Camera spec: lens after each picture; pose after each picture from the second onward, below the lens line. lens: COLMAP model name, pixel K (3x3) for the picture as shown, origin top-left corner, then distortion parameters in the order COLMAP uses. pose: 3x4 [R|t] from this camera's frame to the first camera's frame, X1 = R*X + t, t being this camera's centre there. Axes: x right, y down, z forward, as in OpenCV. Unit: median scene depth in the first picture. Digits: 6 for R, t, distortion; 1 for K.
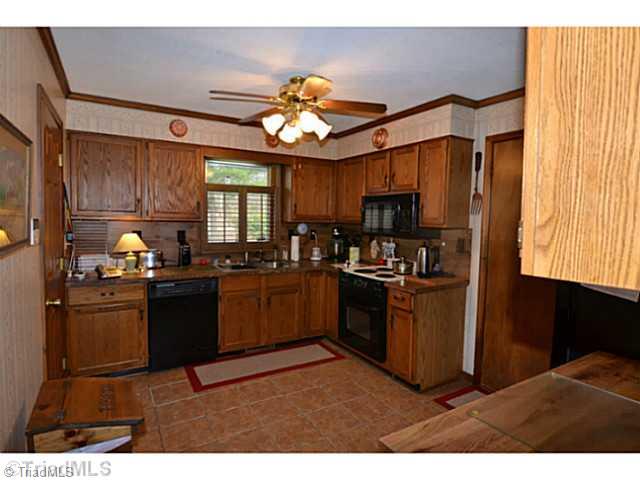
lens RADIAL K [[345.3, 0, 318.0], [0, 345.3, 237.6], [0, 0, 1]] dist [-0.020707, 0.000955]
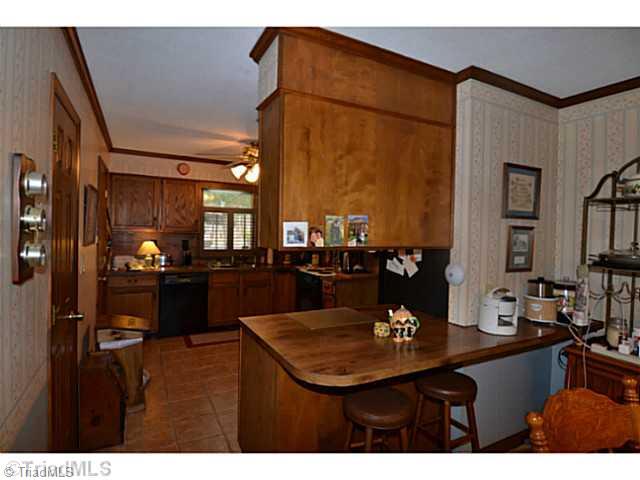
lens RADIAL K [[345.3, 0, 321.7], [0, 345.3, 239.1], [0, 0, 1]] dist [-0.020707, 0.000955]
pose [[0.998873, 0.007037, -0.046932, 0.240308], [-0.008942, 0.999139, -0.040509, 0.029522], [0.046606, 0.040883, 0.998076, -0.399468]]
